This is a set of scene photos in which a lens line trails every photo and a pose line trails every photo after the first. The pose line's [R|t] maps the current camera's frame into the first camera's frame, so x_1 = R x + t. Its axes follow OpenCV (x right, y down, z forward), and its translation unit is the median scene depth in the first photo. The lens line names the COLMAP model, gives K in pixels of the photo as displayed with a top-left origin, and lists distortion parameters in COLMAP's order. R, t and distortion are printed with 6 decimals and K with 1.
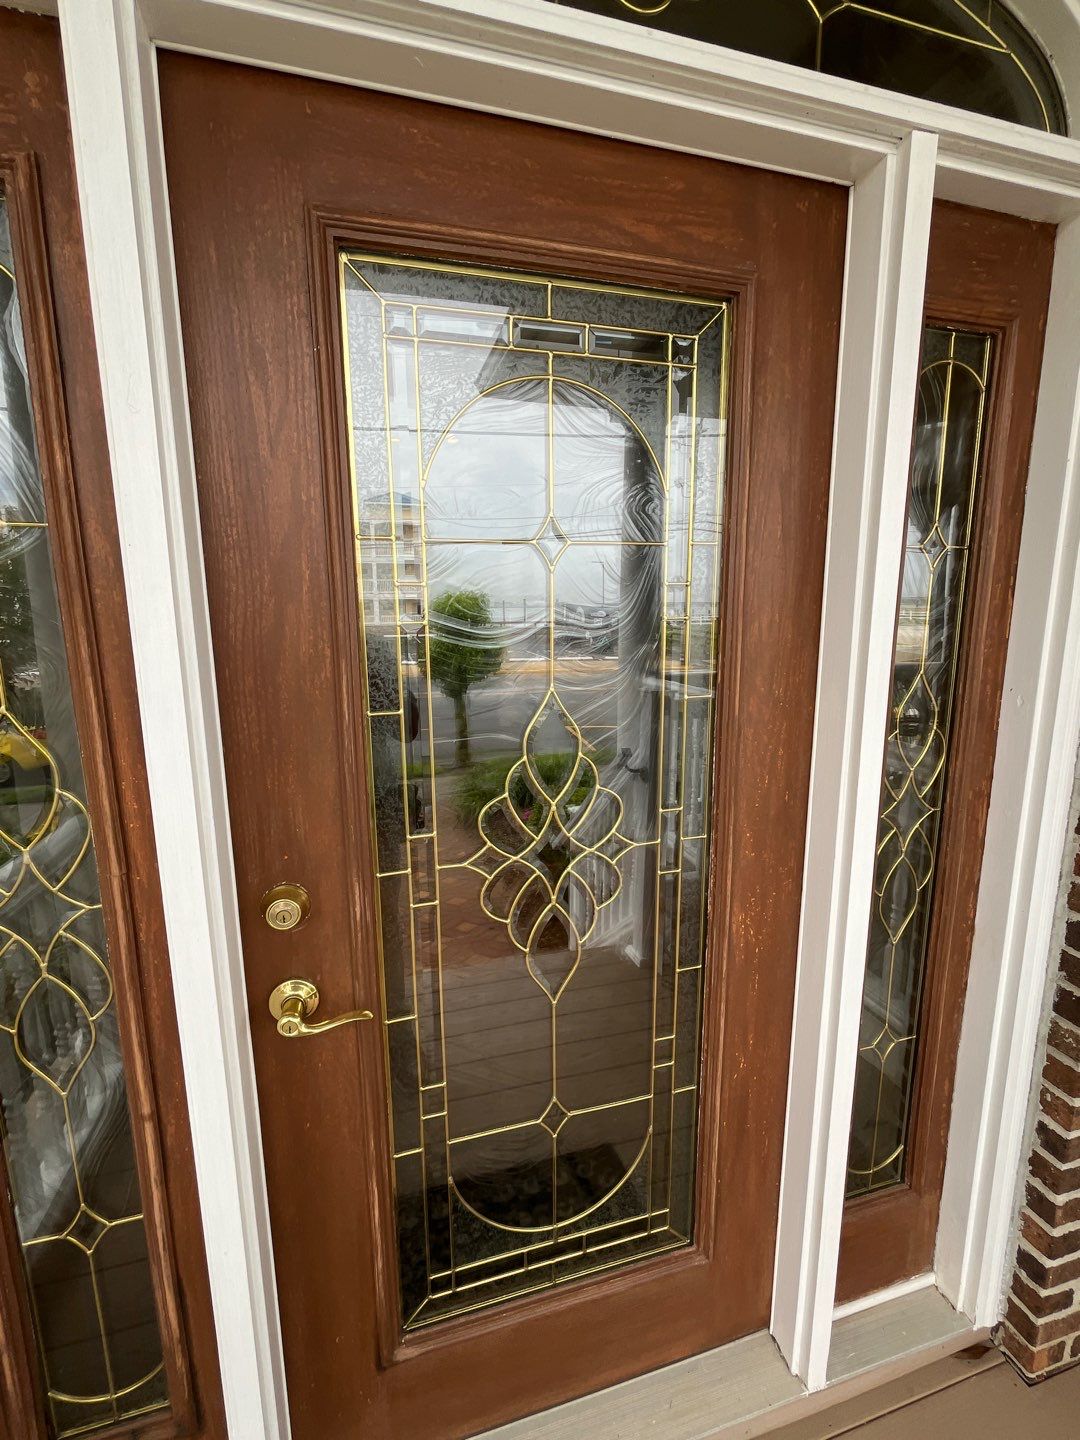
lens RADIAL K [[650.9, 0, 542.3], [0, 650.9, 719.6], [0, 0, 1]] dist [-0.006005, 0.000389]
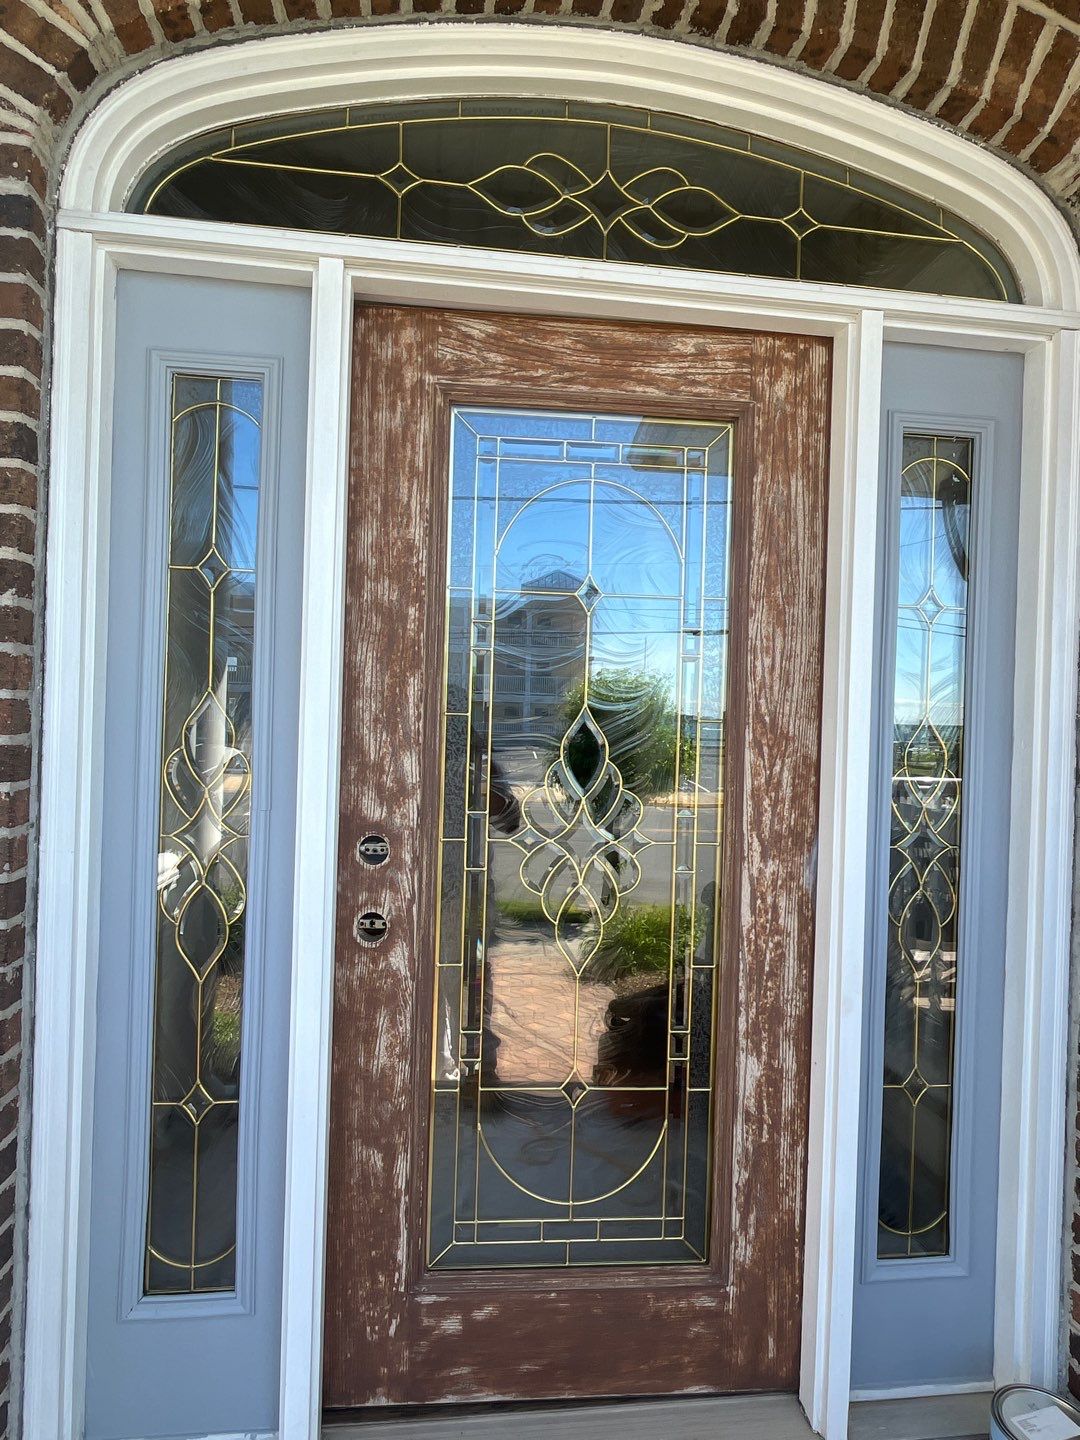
lens RADIAL K [[866.4, 0, 537.0], [0, 866.4, 720.1], [0, 0, 1]] dist [-0.011522, 0.003231]
pose [[0.987150, 0.037324, -0.155376, 0.179973], [-0.064418, 0.982780, -0.173186, 0.280341], [0.146237, 0.180969, 0.972556, -0.650726]]
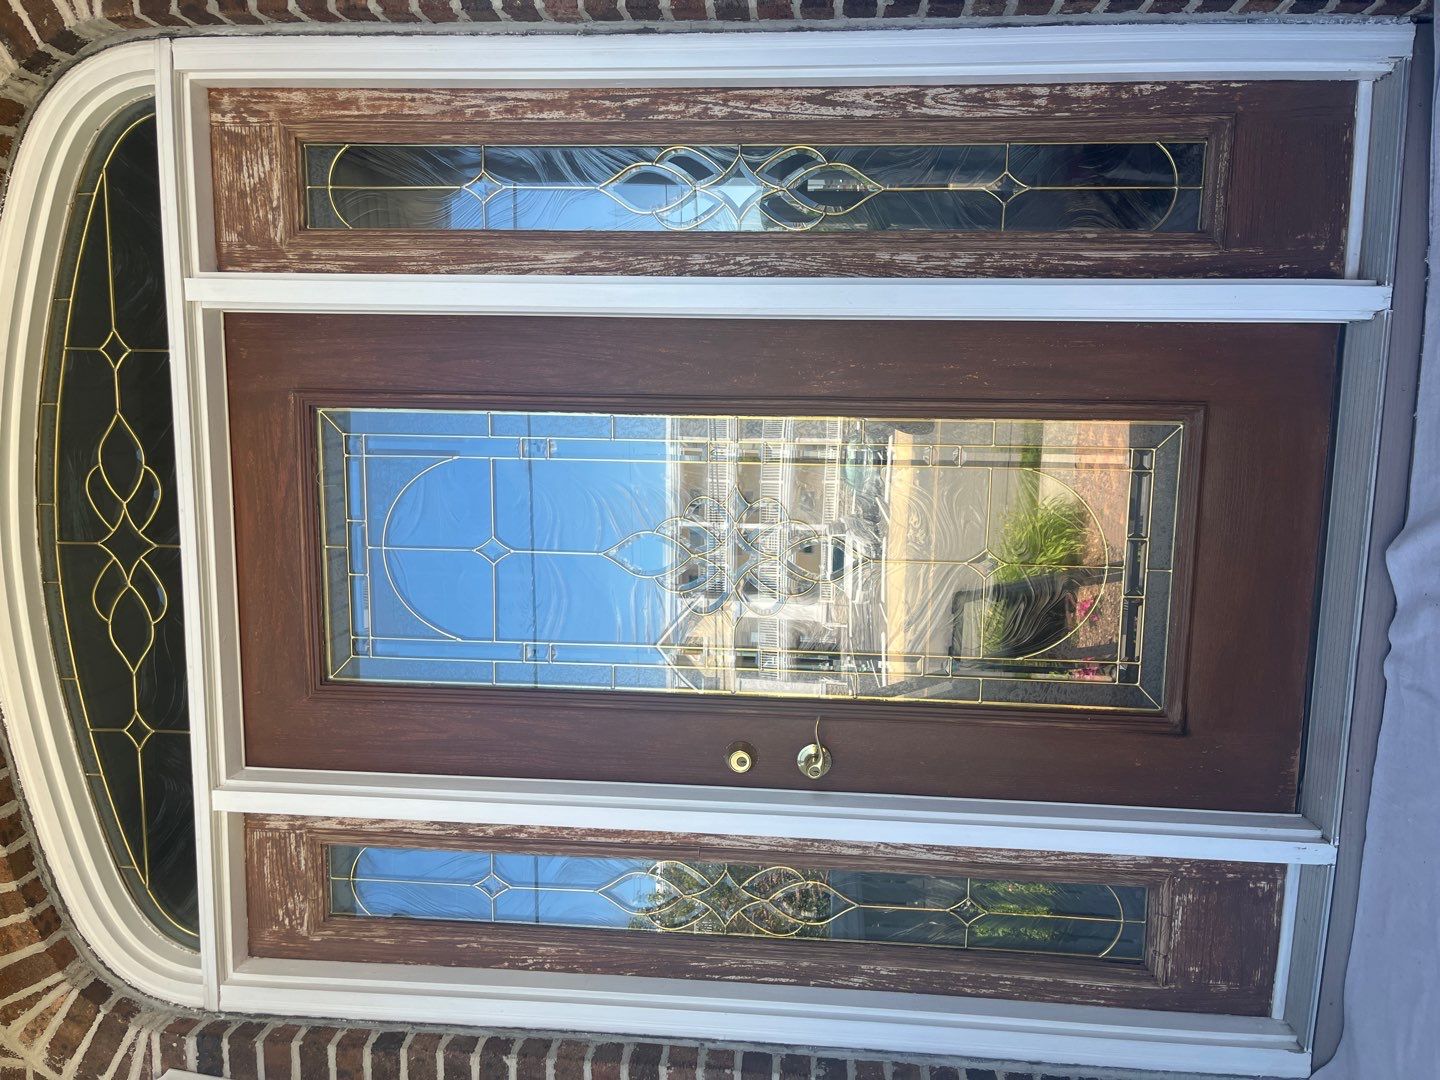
lens RADIAL K [[1116.1, 0, 728.3], [0, 1116.1, 547.3], [0, 0, 1]] dist [0.072568, -0.113972]
pose [[-0.002358, -0.909164, -0.416432, 0.963874], [0.965014, 0.107115, -0.239320, 0.738036], [0.262187, -0.402427, 0.877103, -0.896446]]
